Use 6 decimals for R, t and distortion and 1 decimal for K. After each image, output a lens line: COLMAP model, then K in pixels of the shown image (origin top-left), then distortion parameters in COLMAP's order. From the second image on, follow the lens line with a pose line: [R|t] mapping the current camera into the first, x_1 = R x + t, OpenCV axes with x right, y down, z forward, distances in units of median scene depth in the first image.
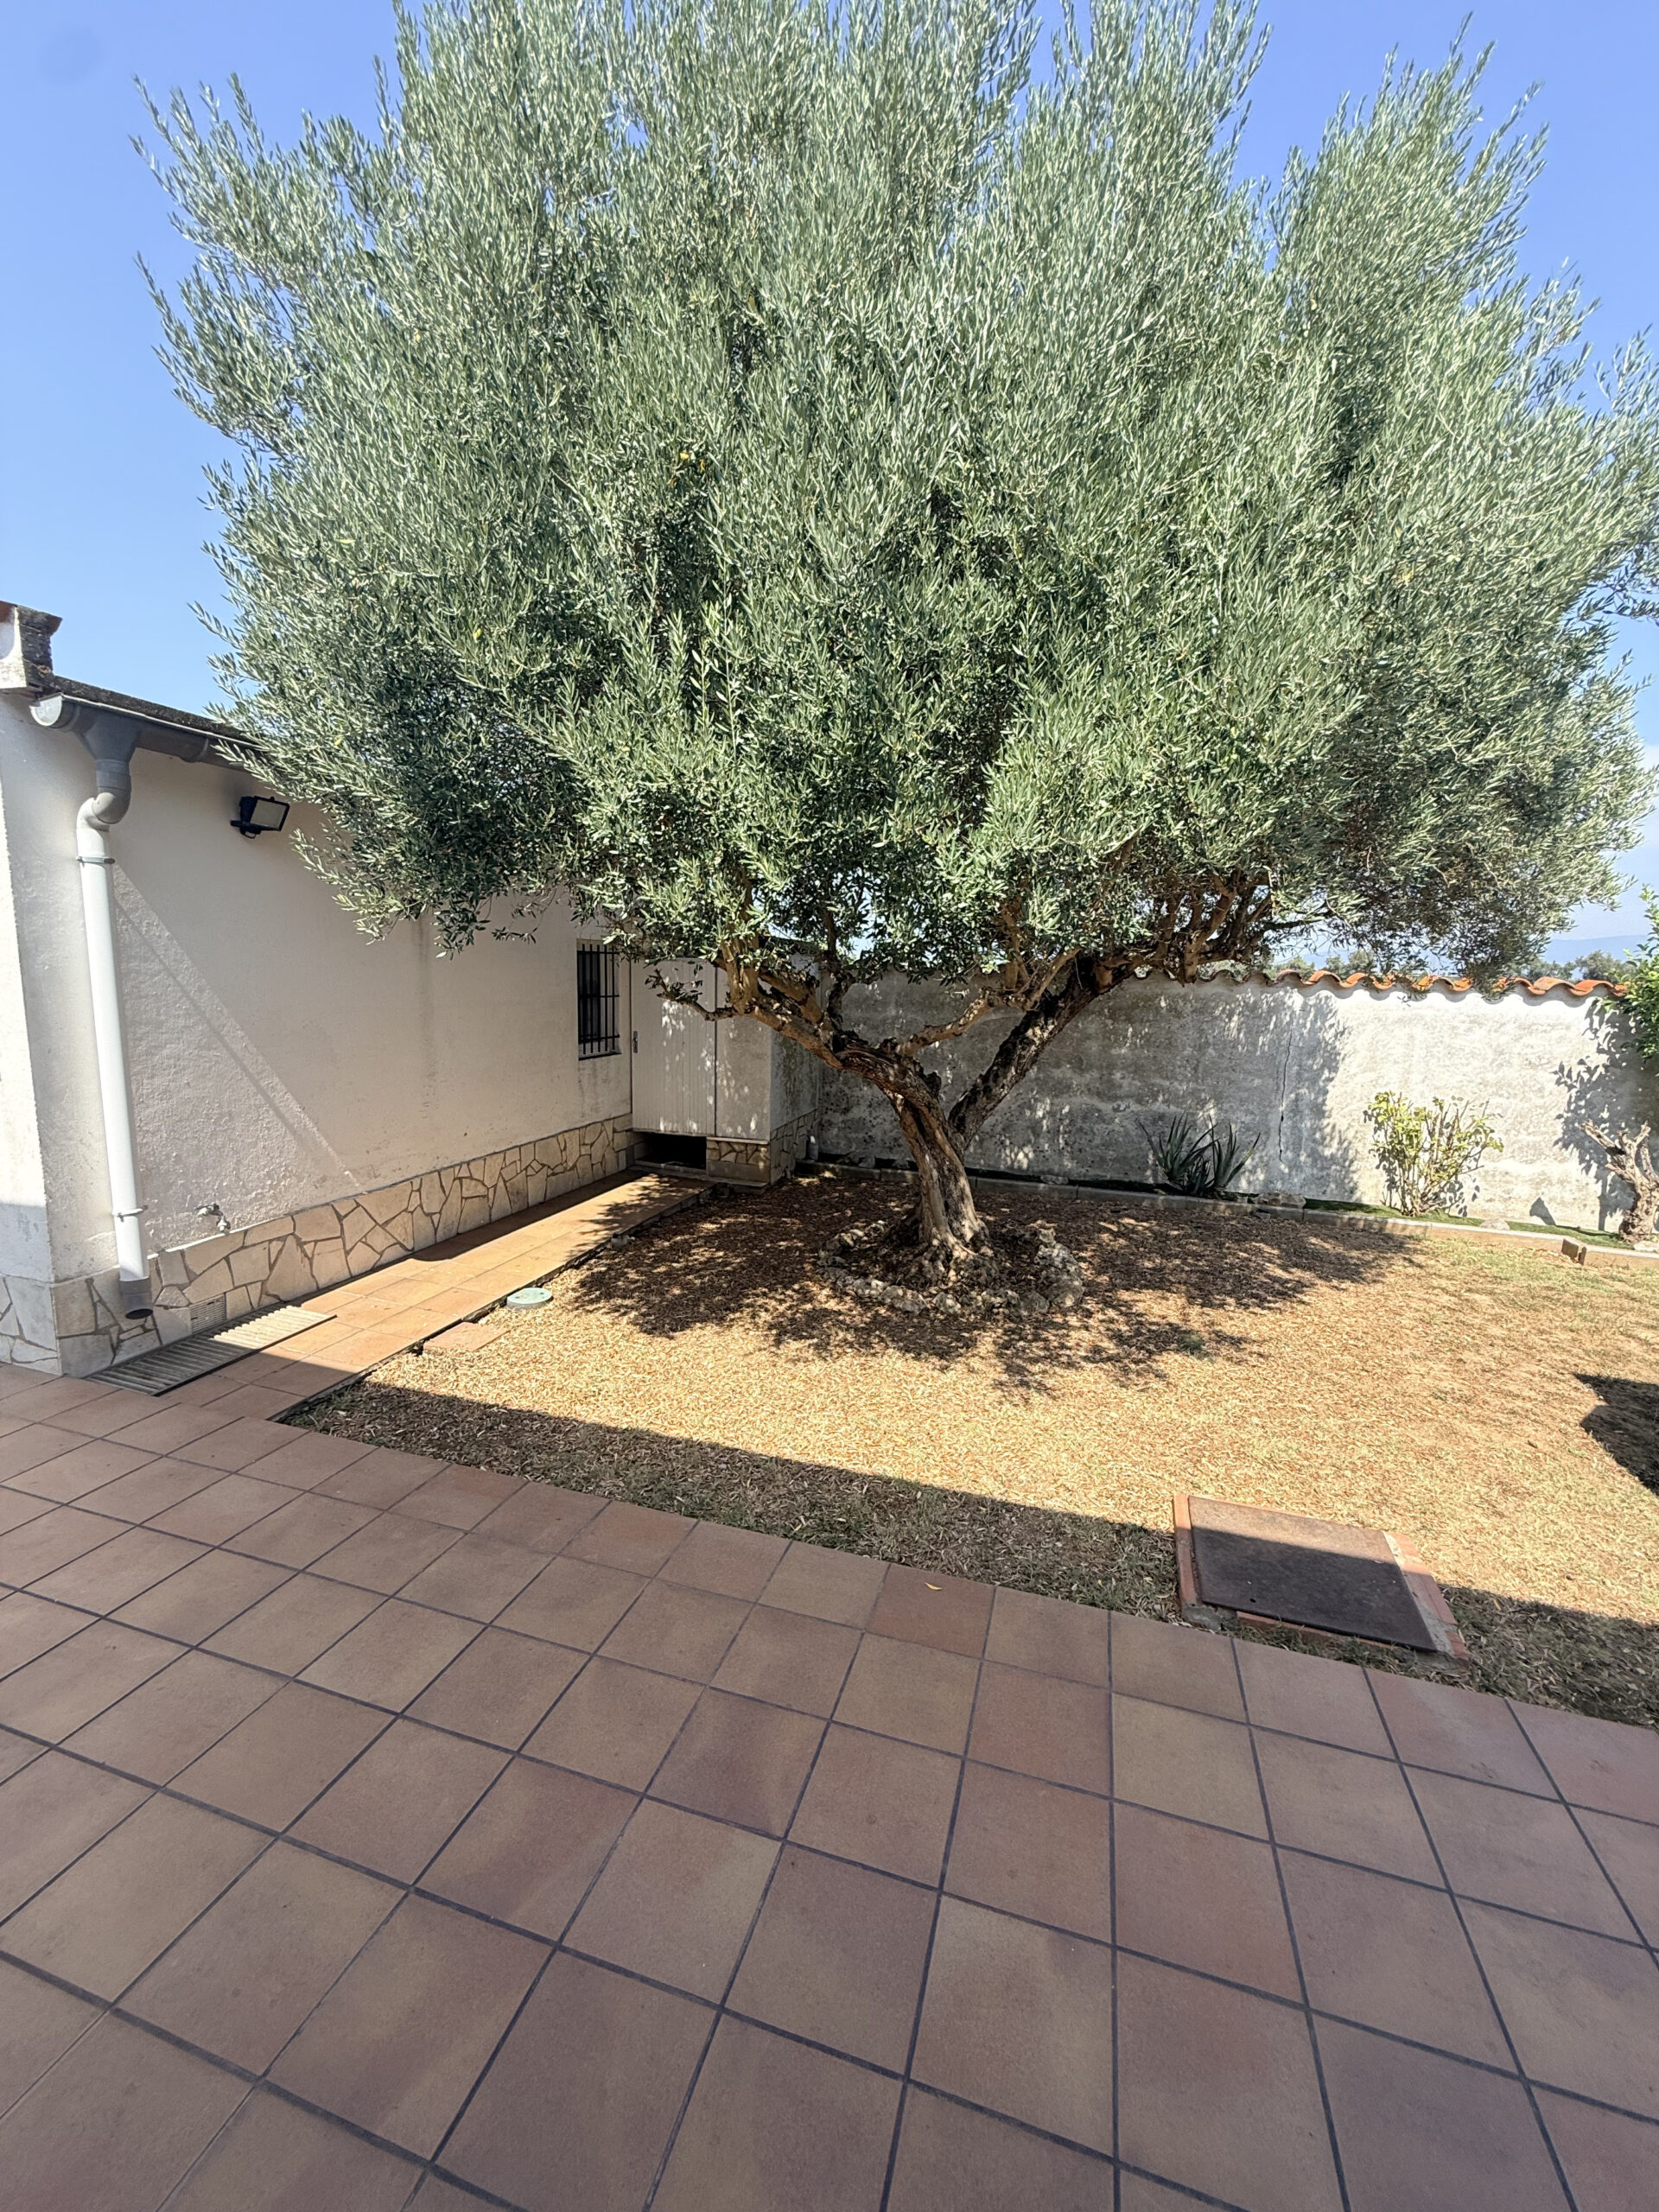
lens RADIAL K [[890.3, 0, 837.0], [0, 890.3, 1106.0], [0, 0, 1]] dist [-0.000624, 0.000517]
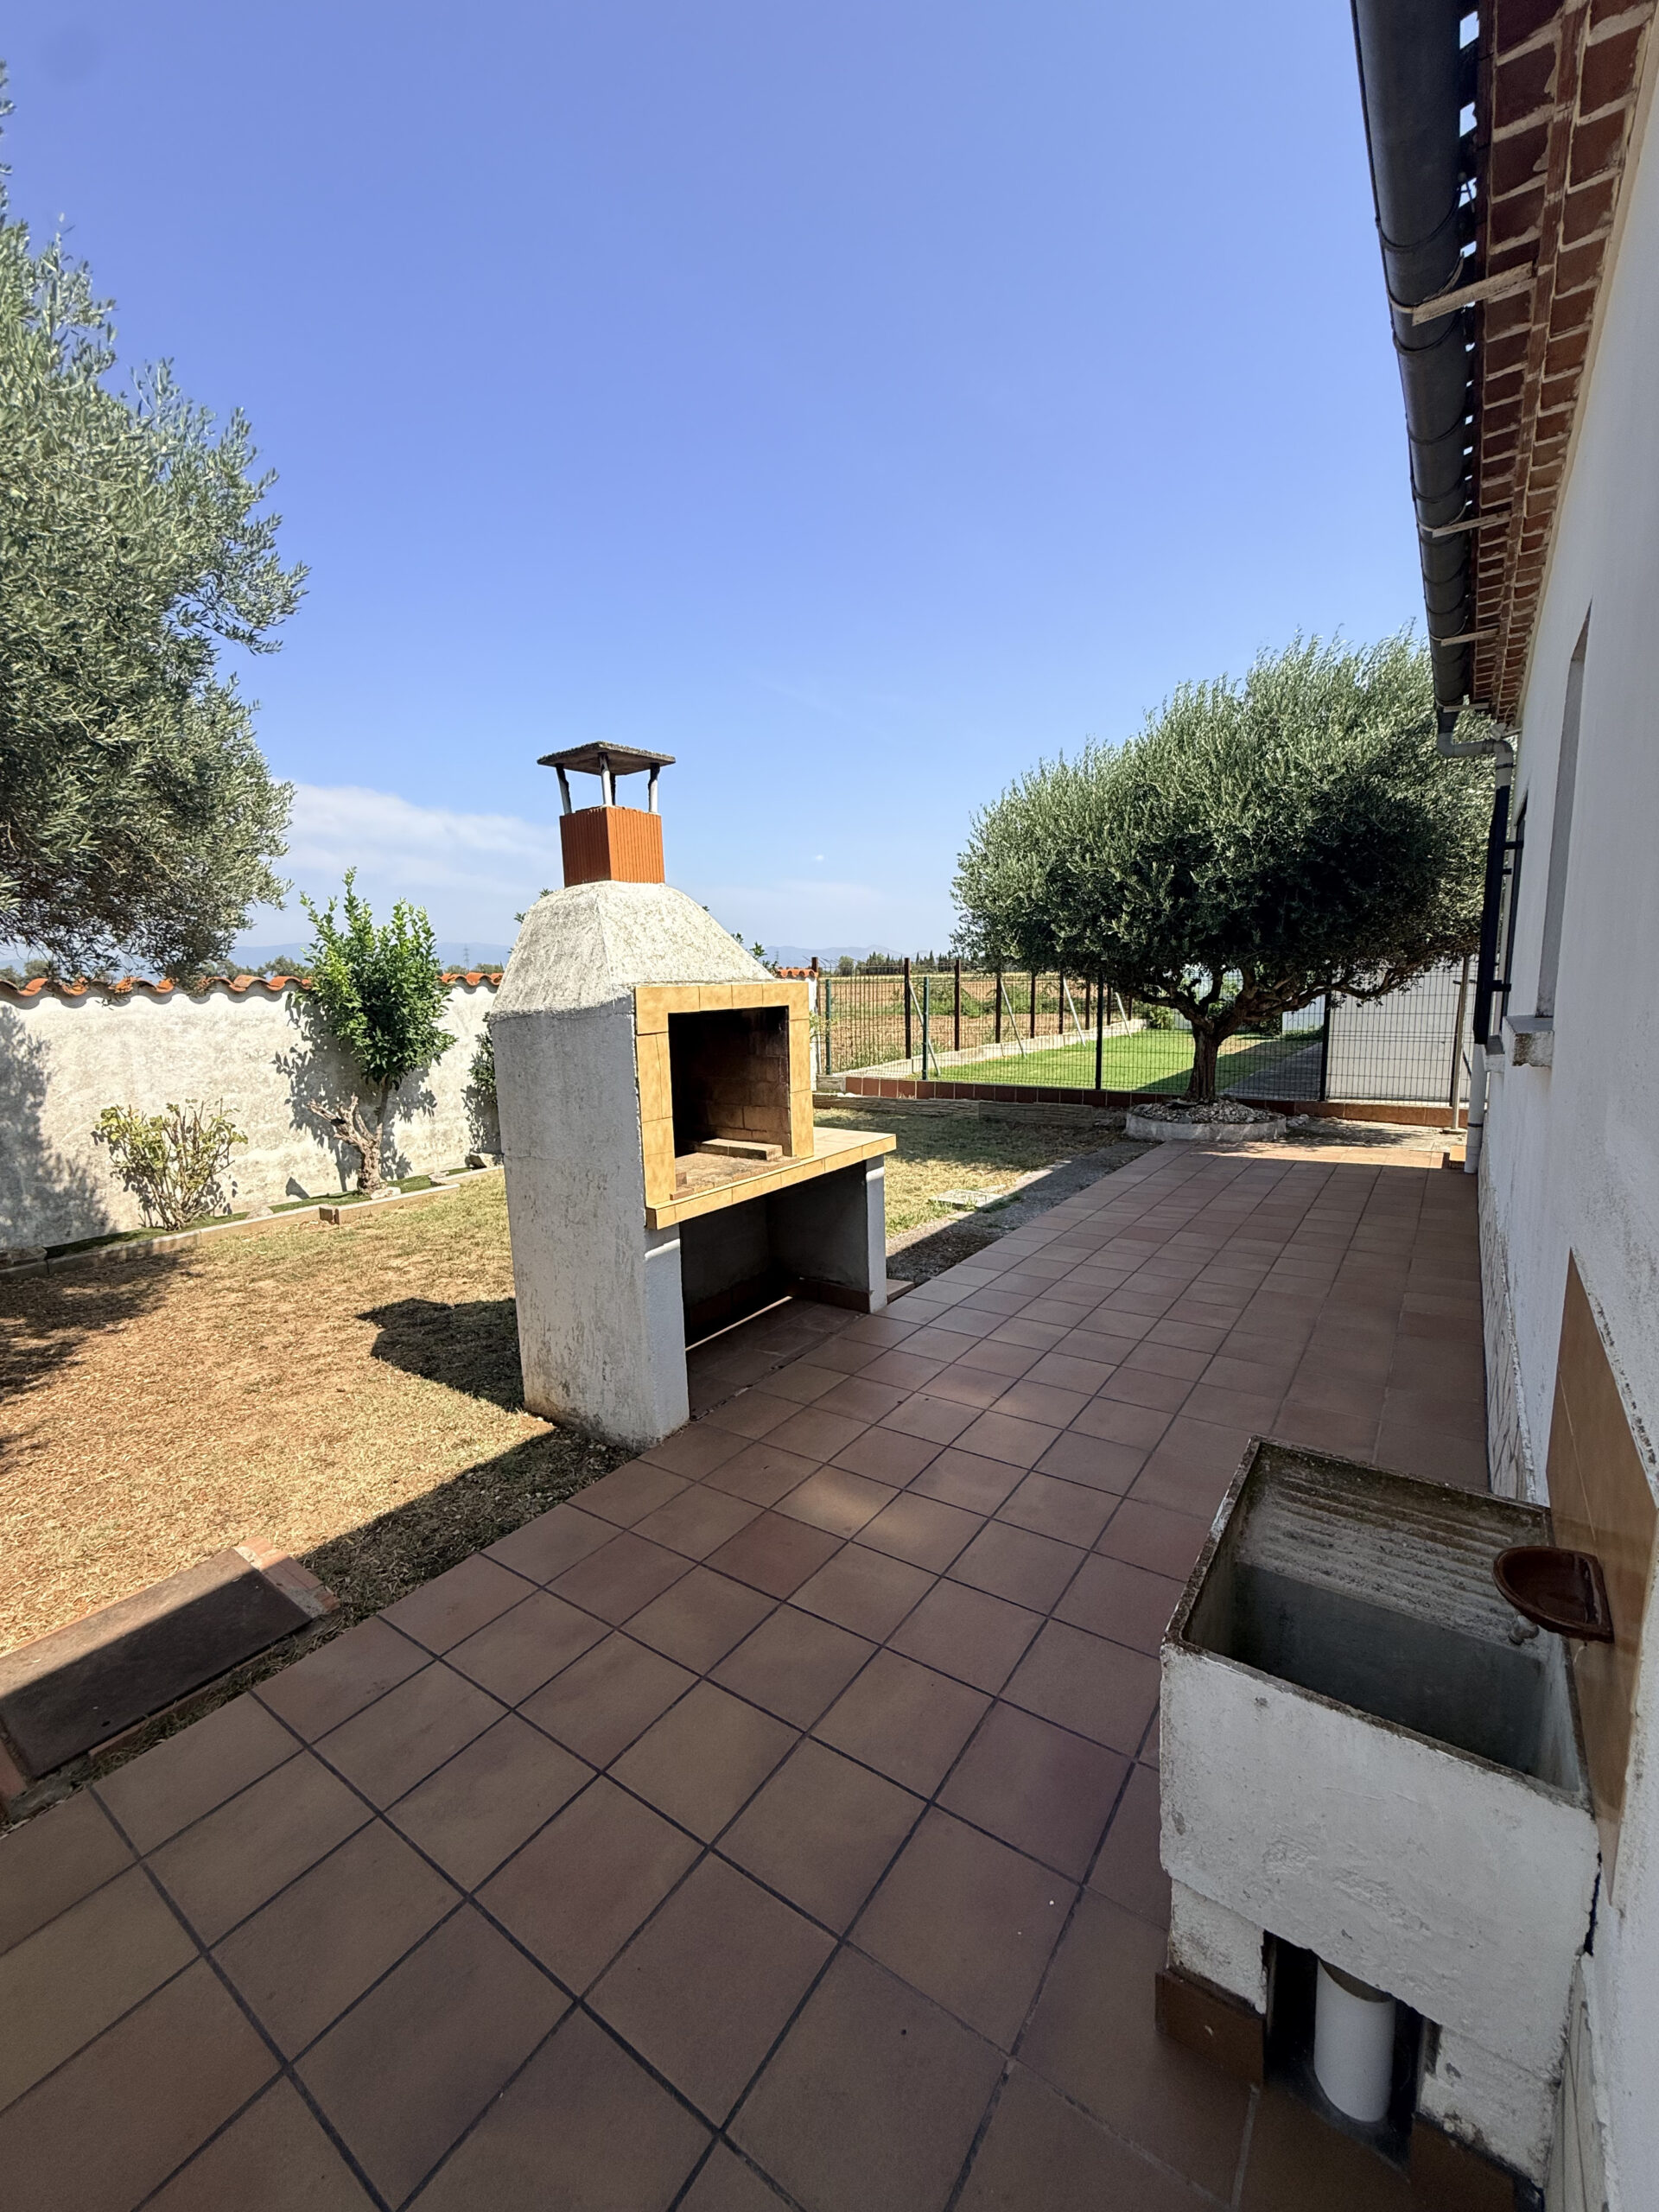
lens RADIAL K [[890.3, 0, 827.5], [0, 890.3, 1105.6], [0, 0, 1]] dist [-0.000624, 0.000517]
pose [[0.320655, -0.175662, 0.930765, 0.006523], [0.182247, 0.975734, 0.121364, 0.008367], [-0.929498, 0.130713, 0.344887, 0.008416]]
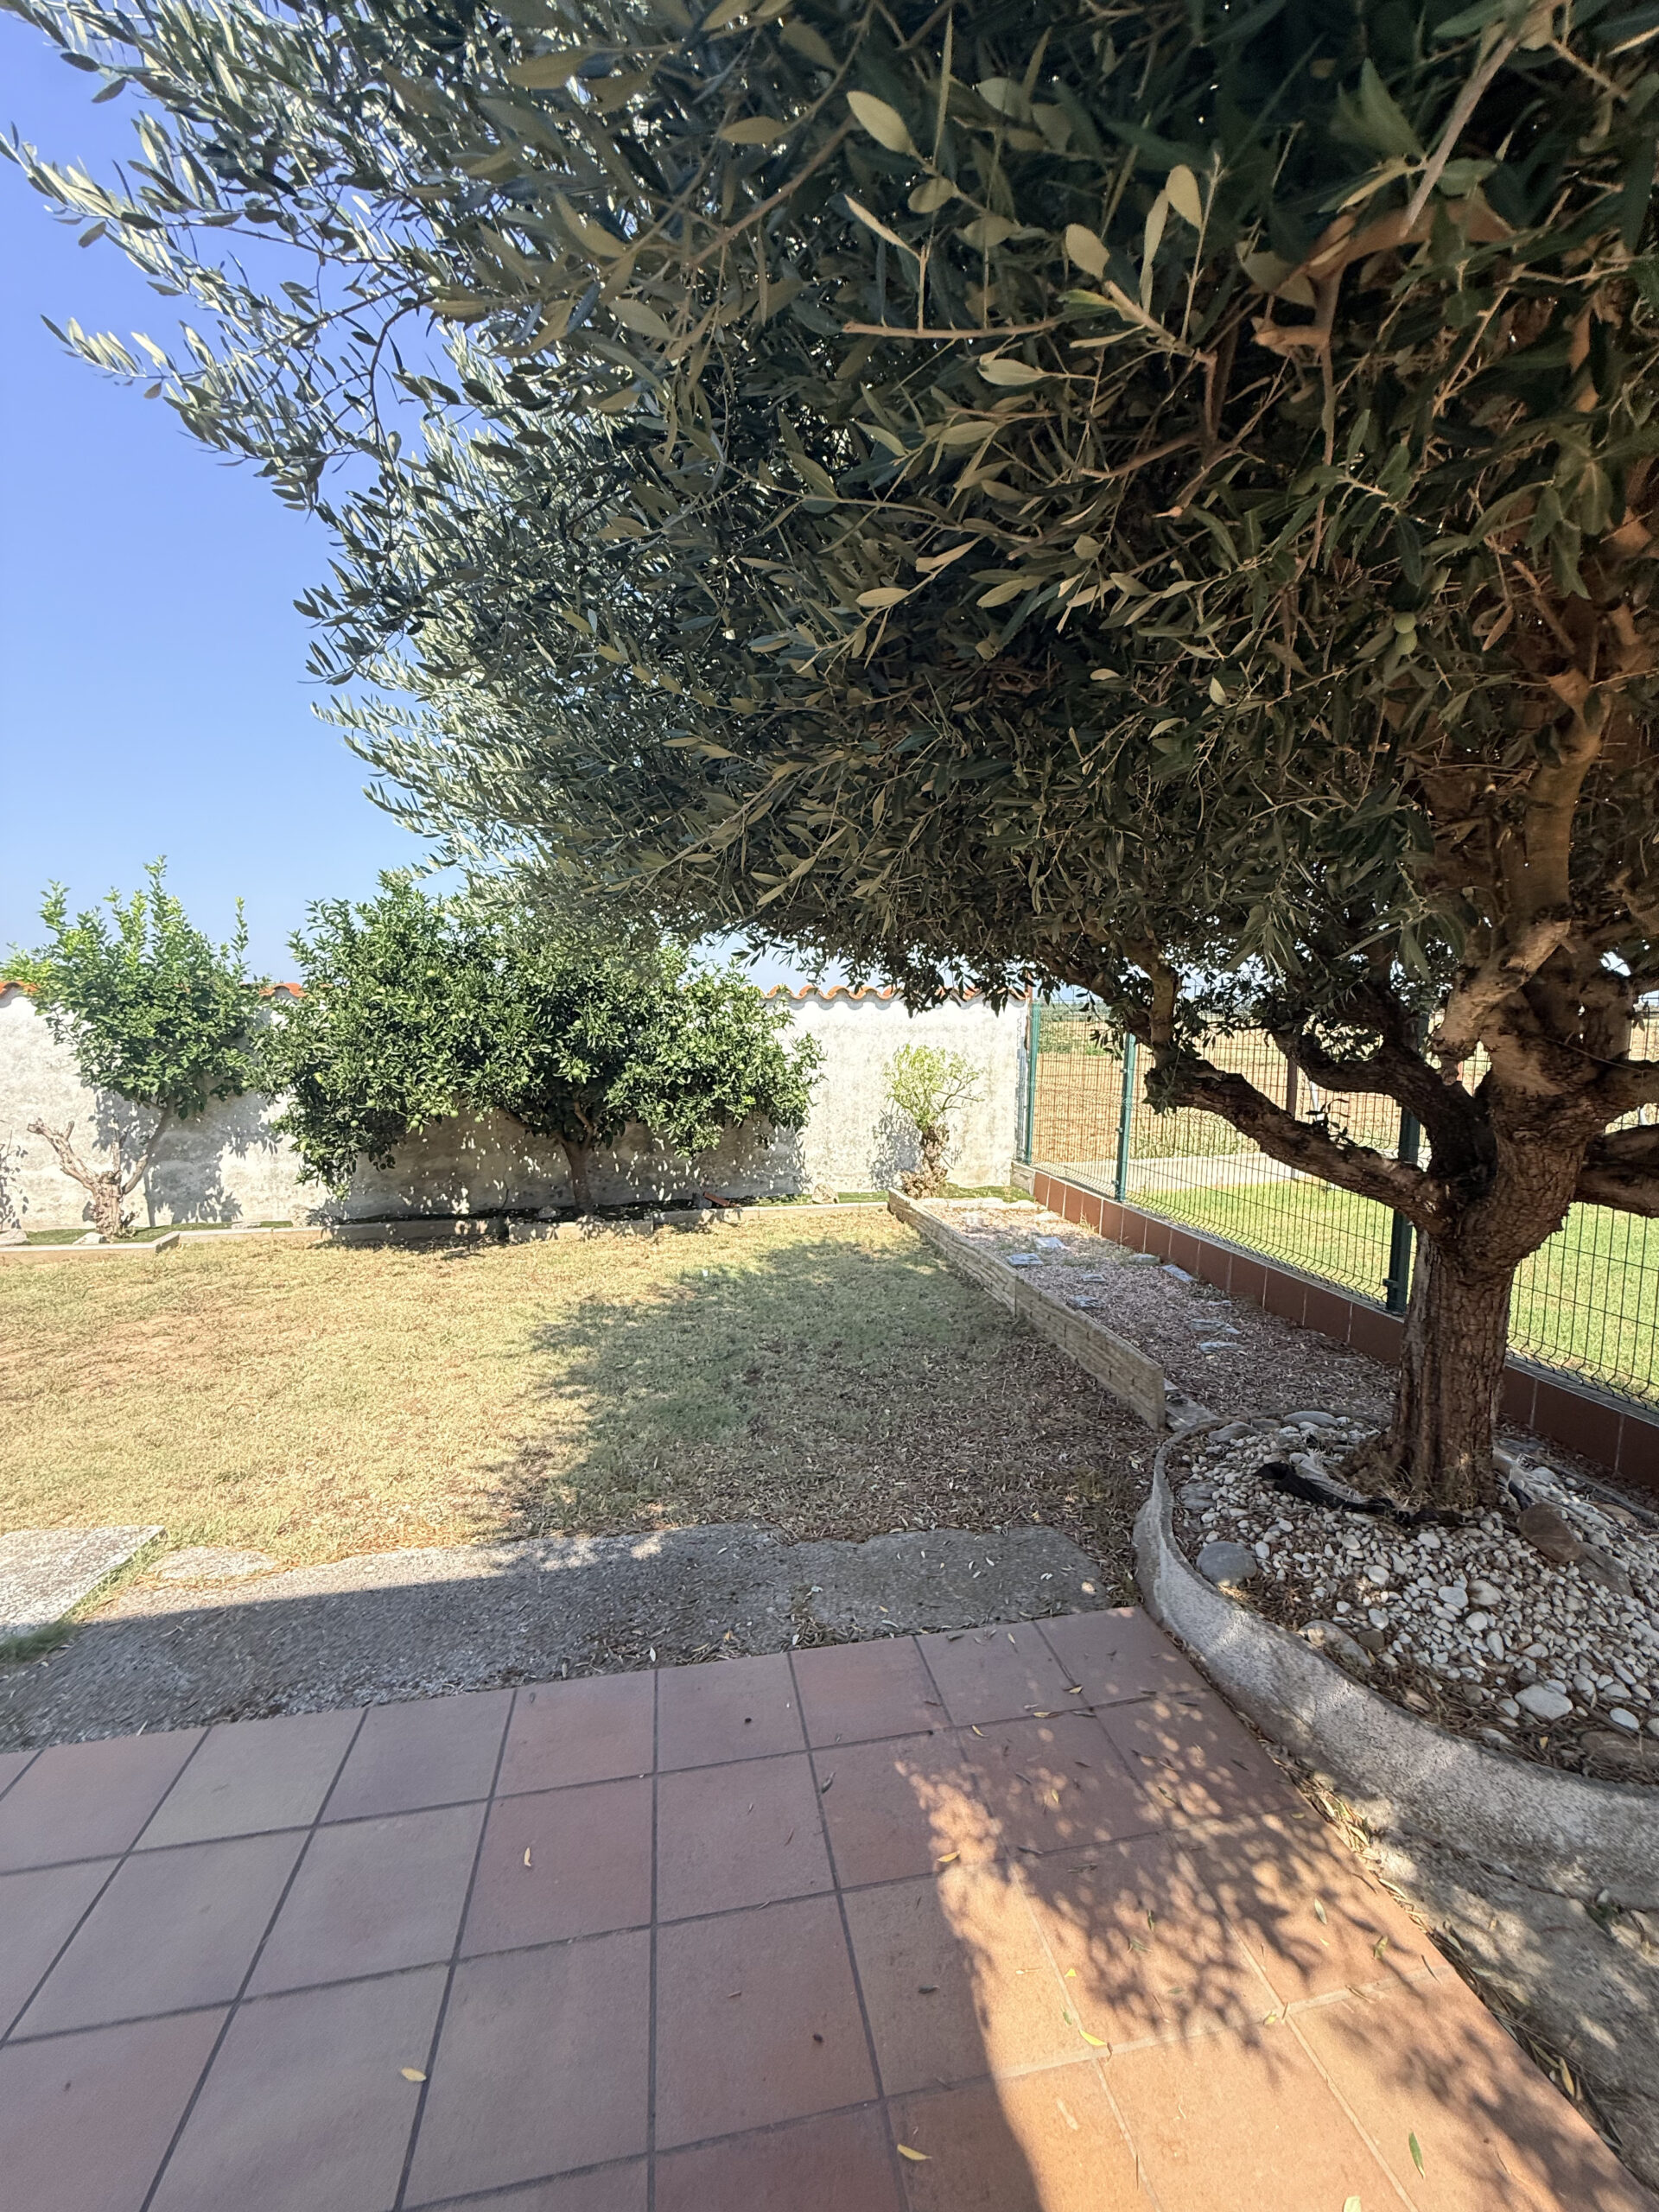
lens RADIAL K [[890.3, 0, 835.9], [0, 890.3, 1108.7], [0, 0, 1]] dist [-0.000624, 0.000517]
pose [[0.881408, -0.080511, 0.465444, 1.792731], [0.093223, 0.995636, -0.004314, 0.137587], [-0.463065, 0.047193, 0.885067, -0.442748]]
